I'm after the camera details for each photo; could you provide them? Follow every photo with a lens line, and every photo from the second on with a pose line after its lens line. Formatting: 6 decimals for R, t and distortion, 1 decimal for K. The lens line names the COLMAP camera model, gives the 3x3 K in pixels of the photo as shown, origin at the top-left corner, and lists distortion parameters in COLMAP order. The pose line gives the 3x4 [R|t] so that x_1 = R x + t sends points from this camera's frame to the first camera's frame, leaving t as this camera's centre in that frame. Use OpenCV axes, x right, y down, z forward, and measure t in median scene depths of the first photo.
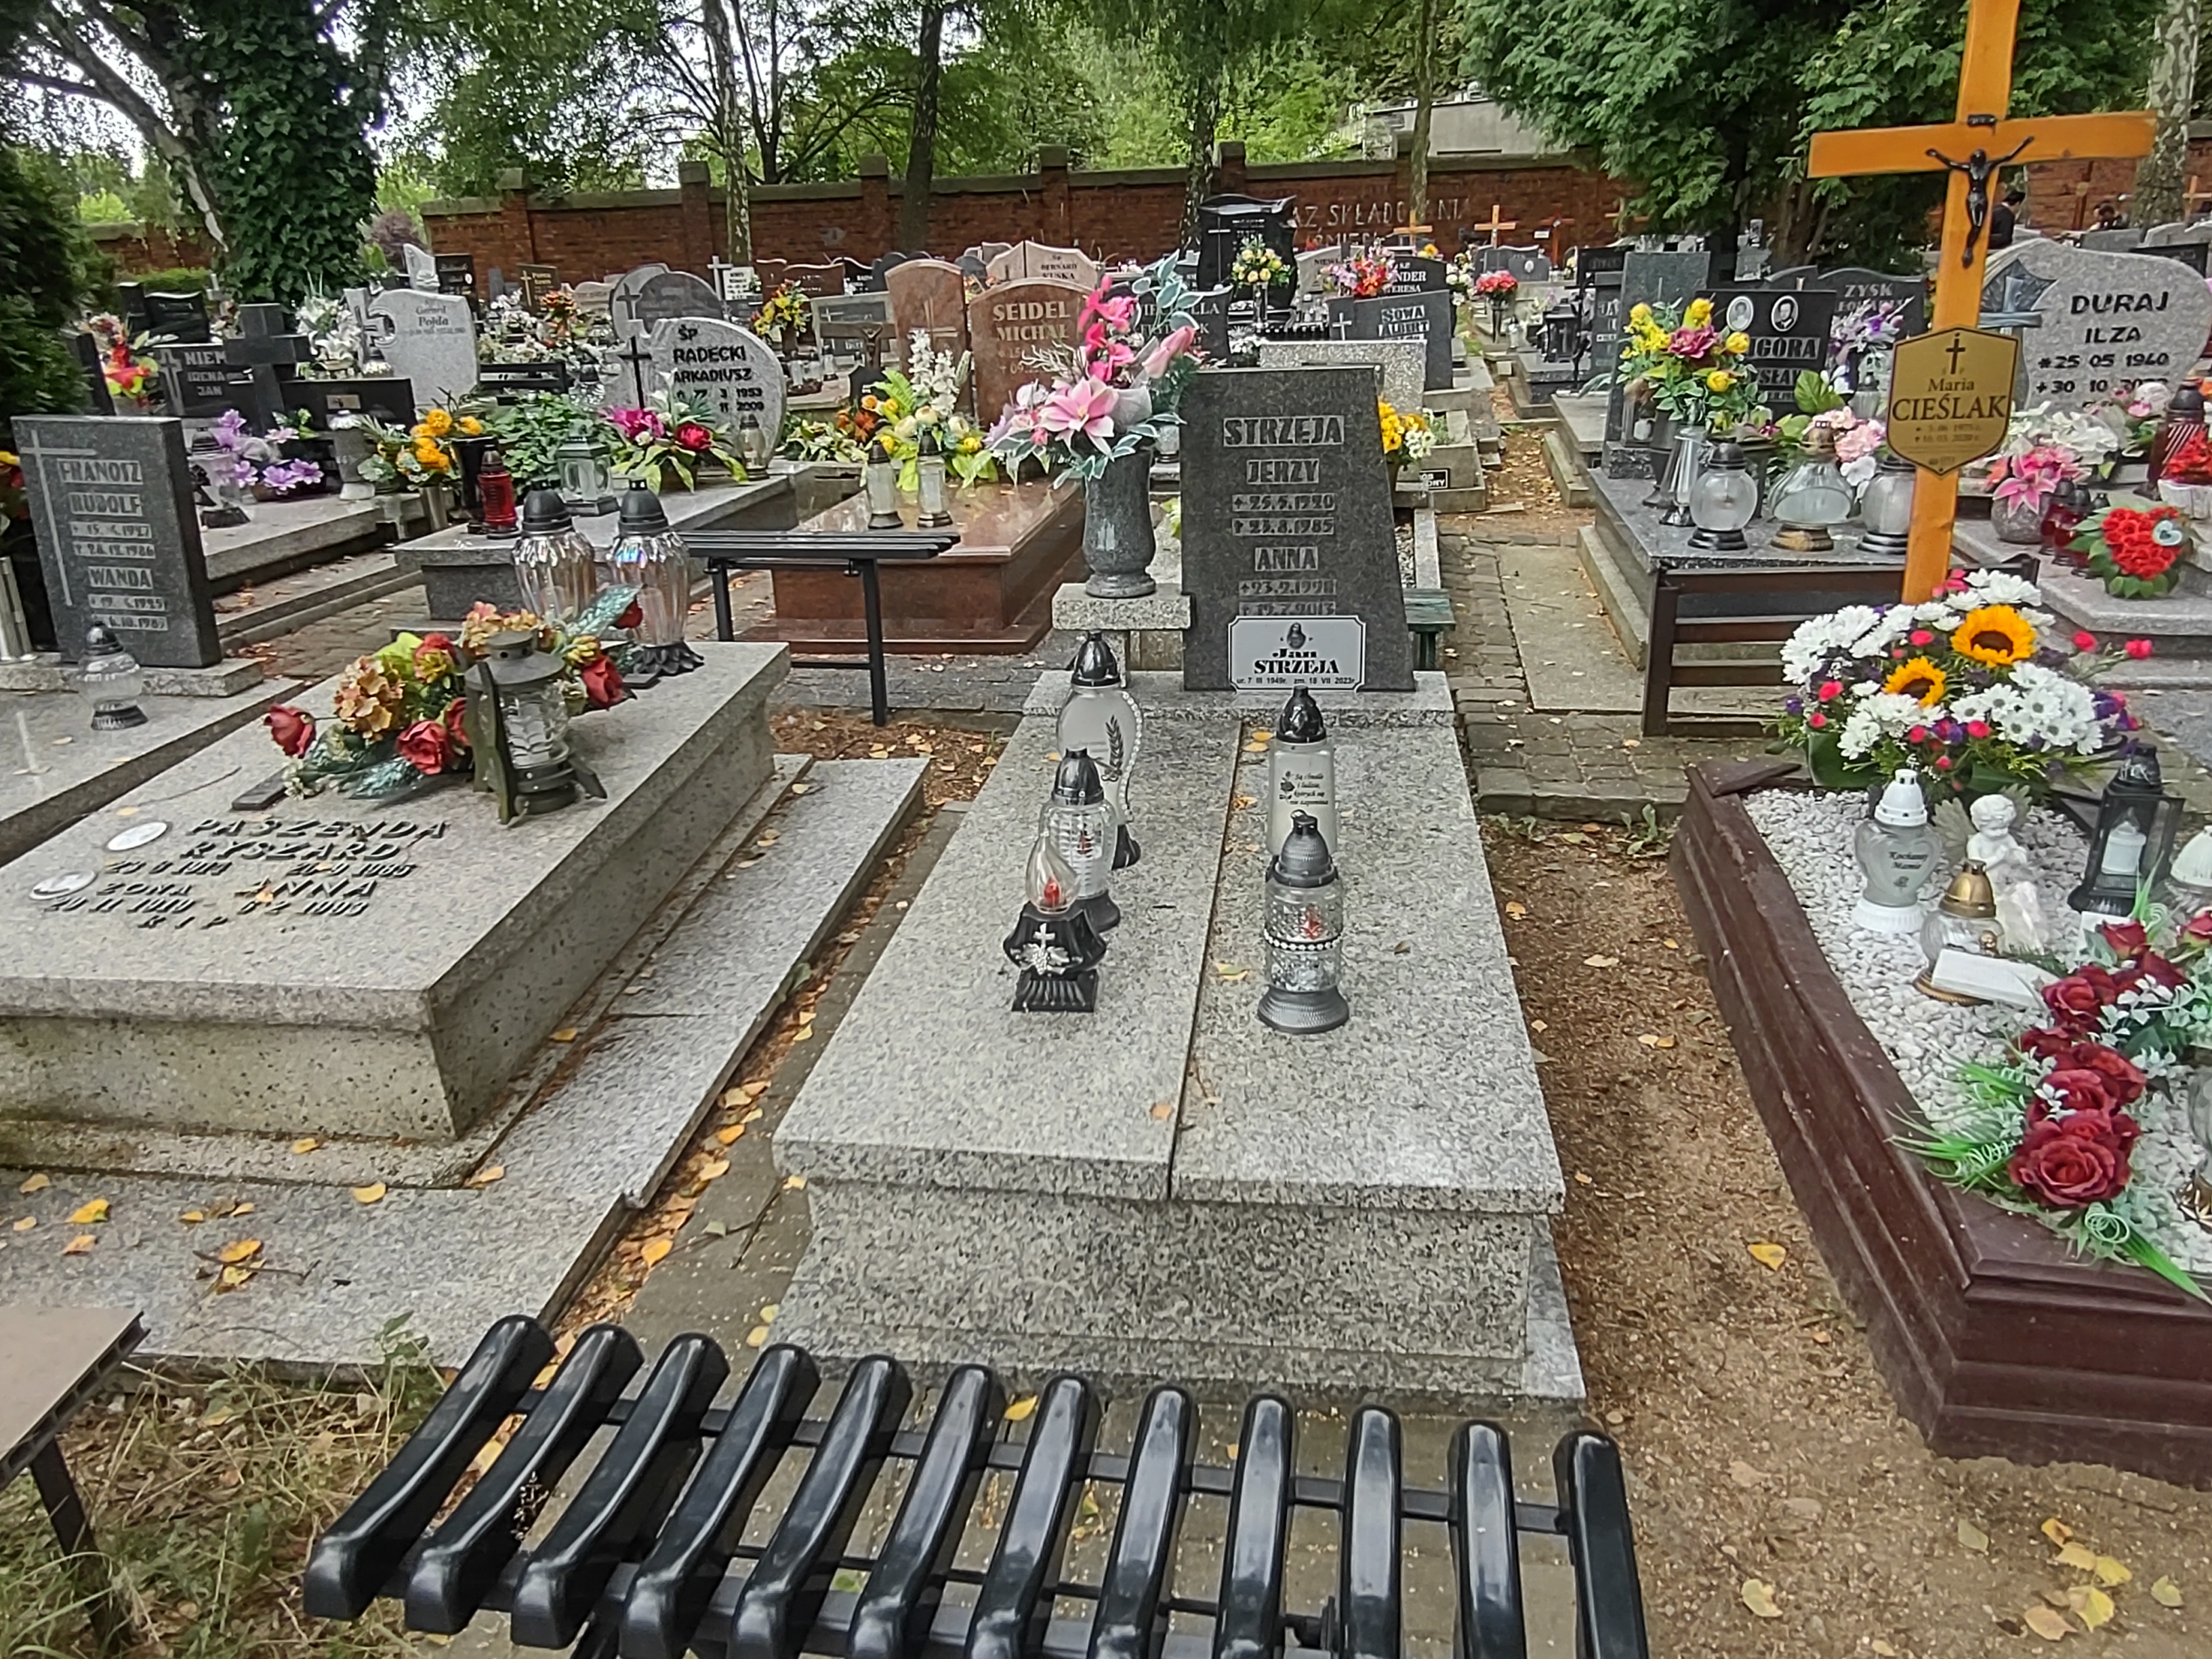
lens RADIAL K [[1719.2, 0, 1106.0], [0, 1719.2, 829.5], [0, 0, 1]] dist [-0.002922, -0.008800]
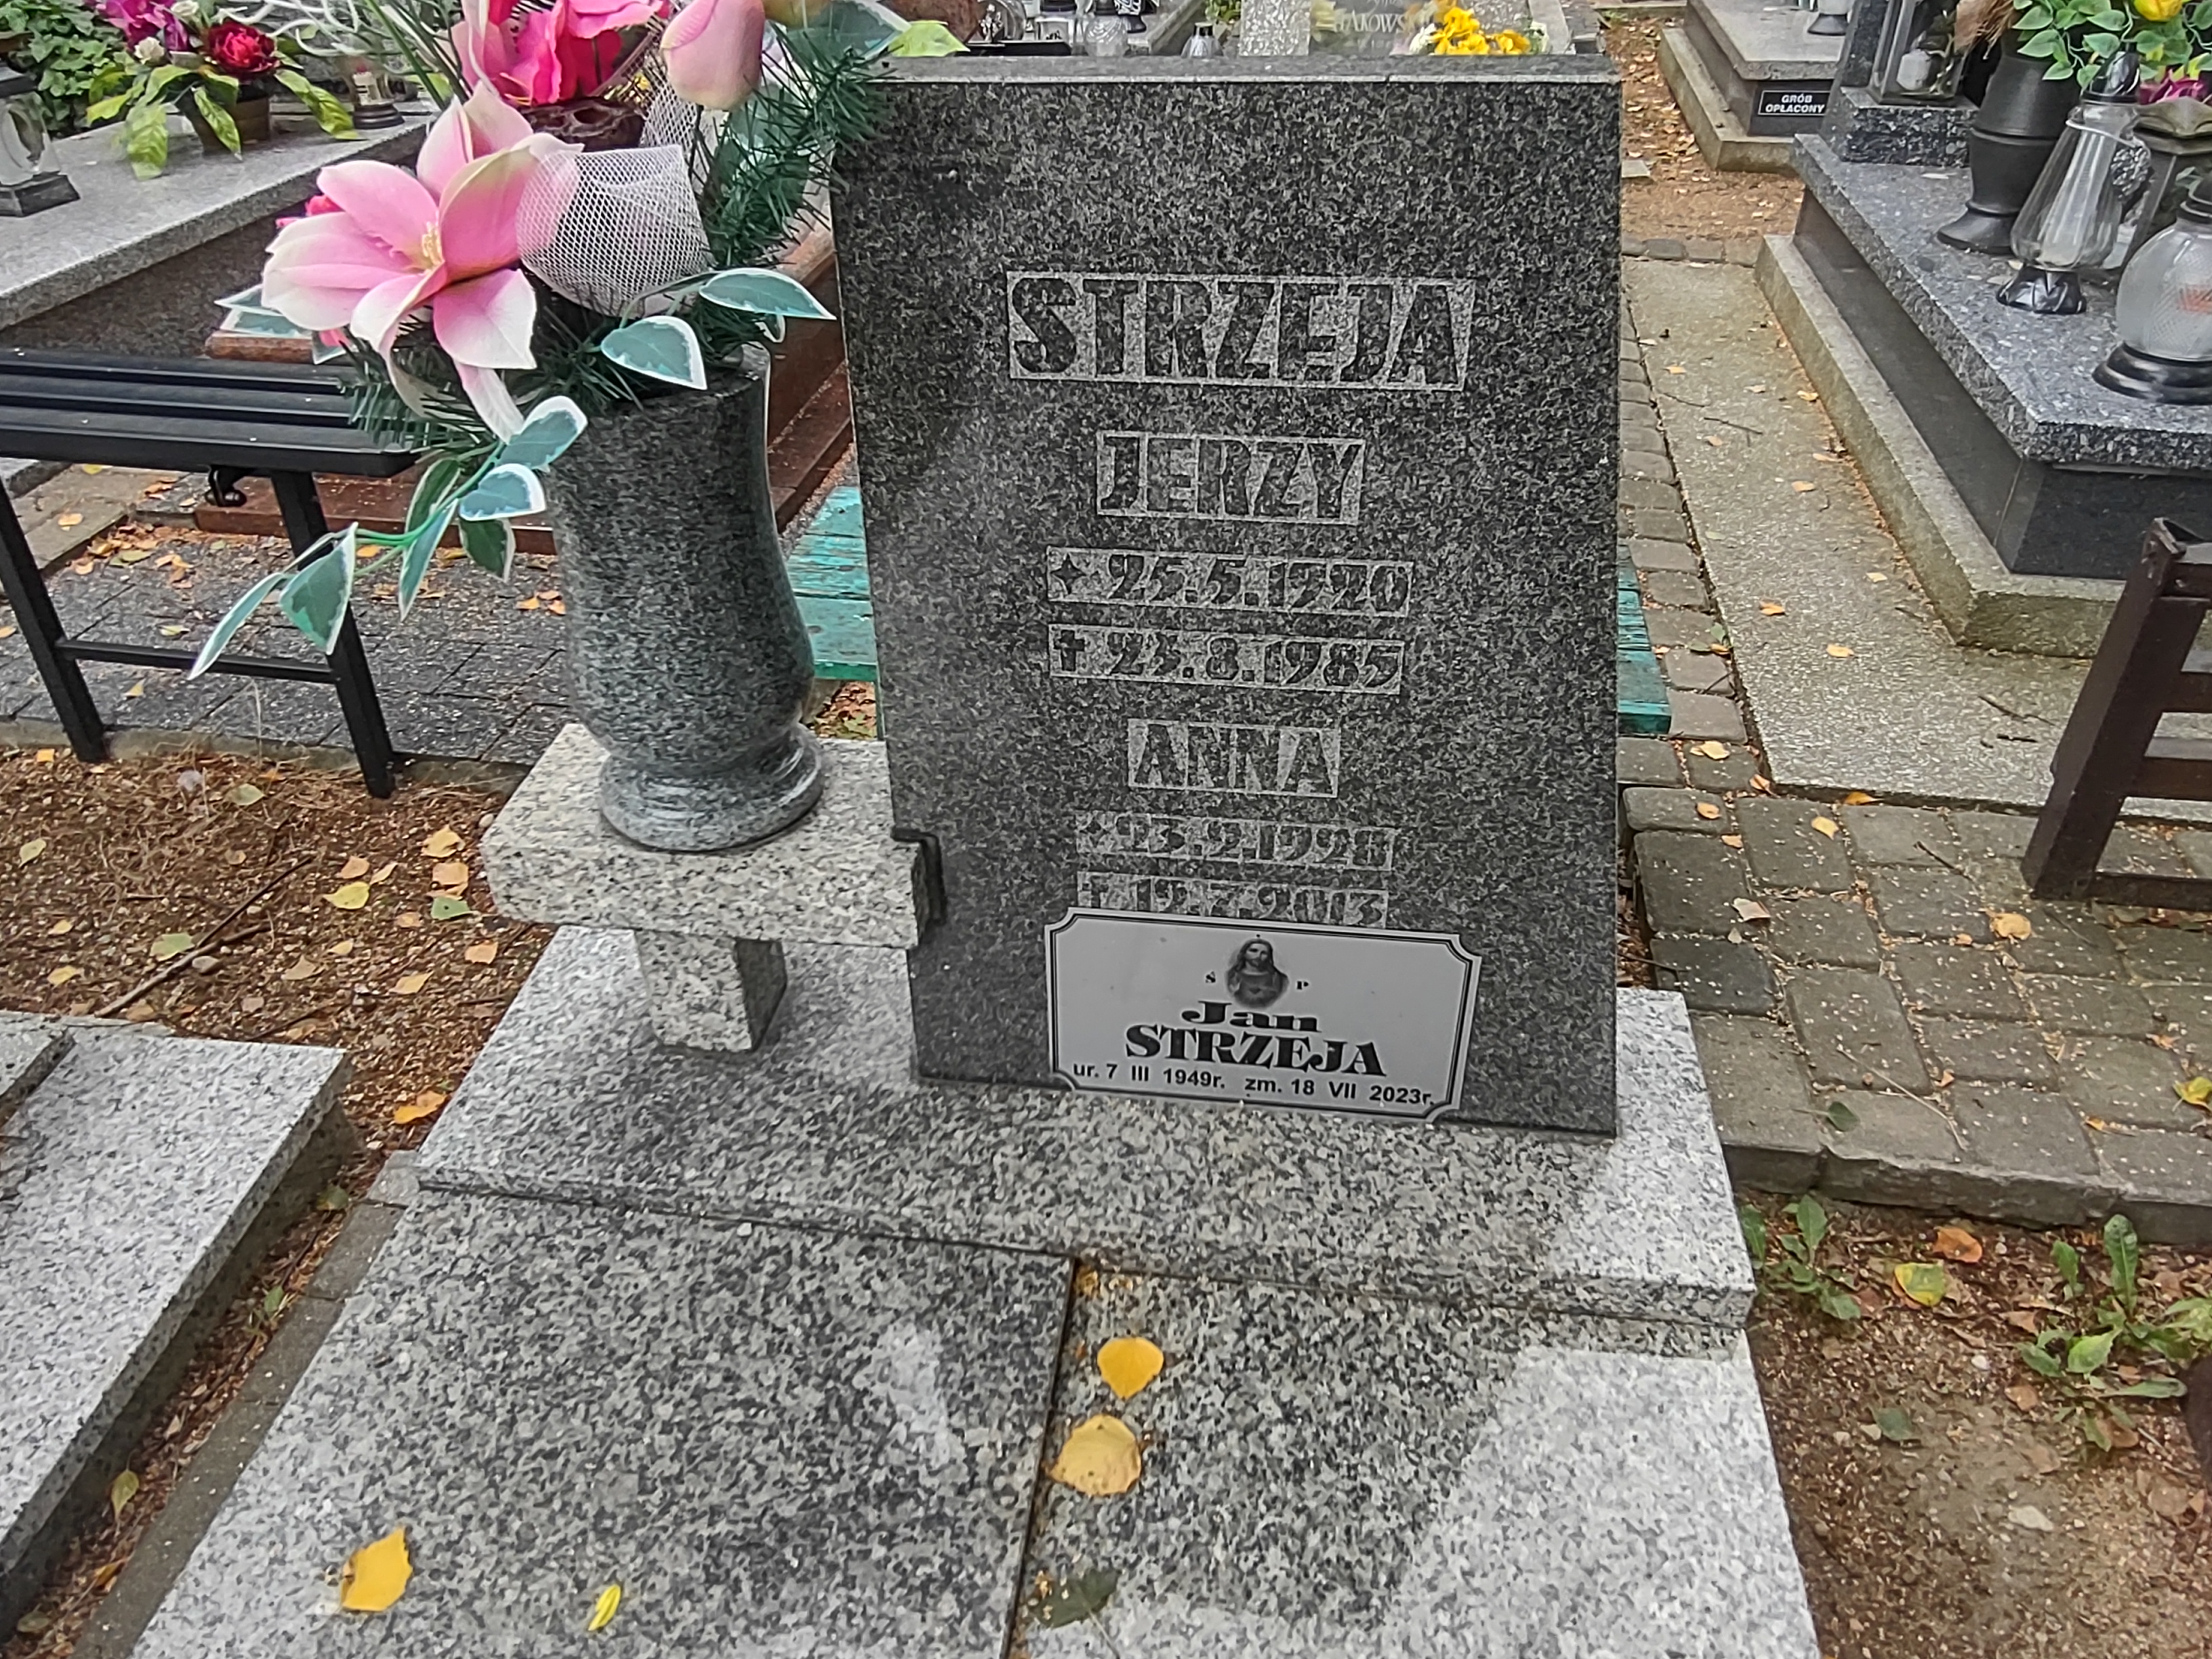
lens RADIAL K [[1627.2, 0, 1106.0], [0, 1627.2, 829.5], [0, 0, 1]] dist [-0.010322, 0.001178]
pose [[0.999851, 0.015052, 0.008430, 0.079836], [-0.016734, 0.964989, 0.261758, -0.214795], [-0.004195, -0.261860, 0.965097, 0.716530]]
